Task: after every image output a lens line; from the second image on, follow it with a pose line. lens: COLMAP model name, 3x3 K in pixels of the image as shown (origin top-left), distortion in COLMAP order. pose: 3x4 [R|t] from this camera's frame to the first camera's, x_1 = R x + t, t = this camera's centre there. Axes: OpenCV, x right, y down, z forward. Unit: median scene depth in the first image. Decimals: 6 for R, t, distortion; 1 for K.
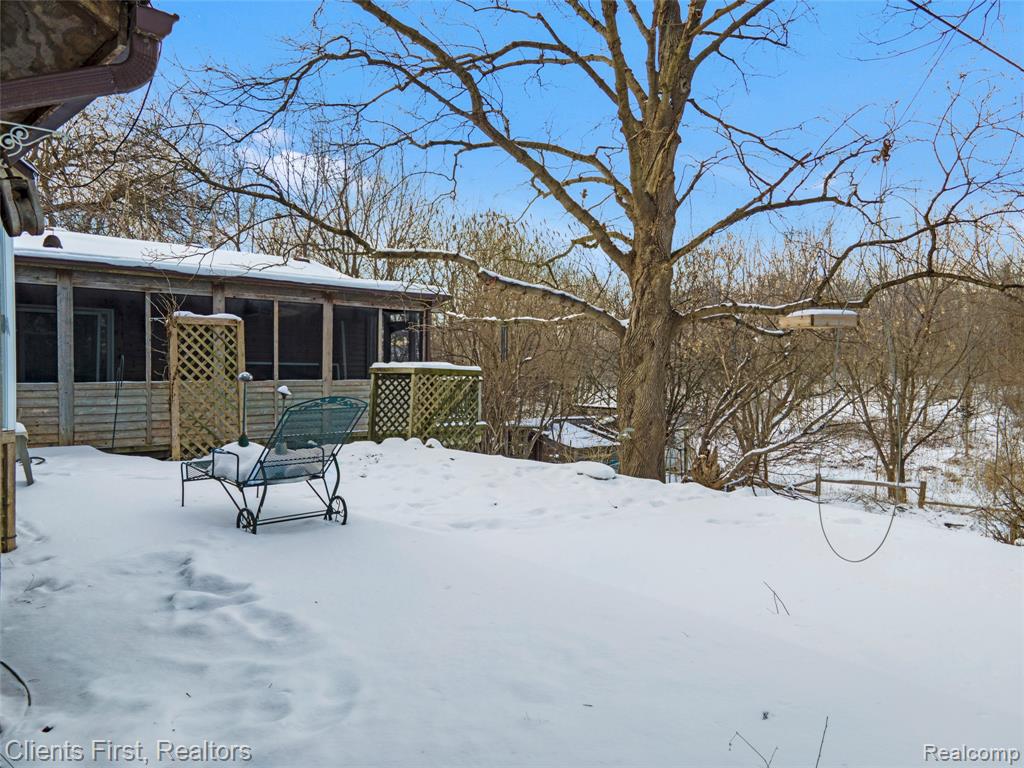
lens RADIAL K [[753.2, 0, 508.4], [0, 753.2, 379.3], [0, 0, 1]] dist [0.042729, 0.006544]
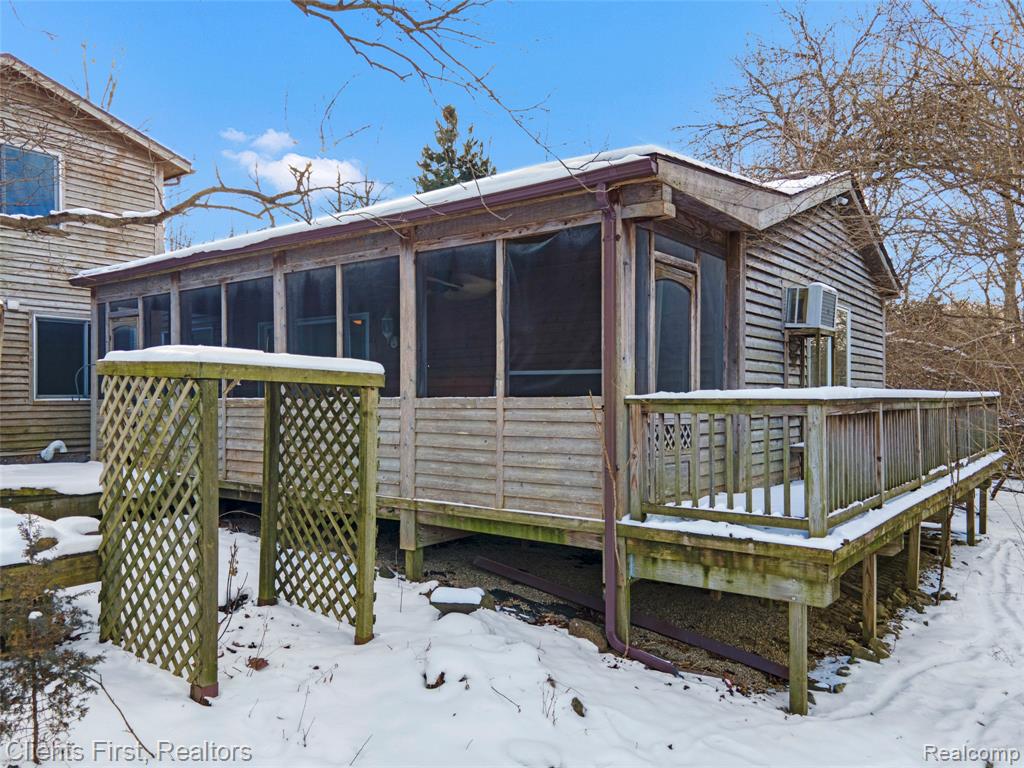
lens RADIAL K [[753.2, 0, 508.4], [0, 753.2, 379.3], [0, 0, 1]] dist [0.042729, 0.006544]
pose [[0.167090, -0.034050, -0.985353, 0.288326], [-0.015584, 0.999187, -0.037171, 0.006538], [0.985818, 0.021566, 0.166424, 0.990965]]
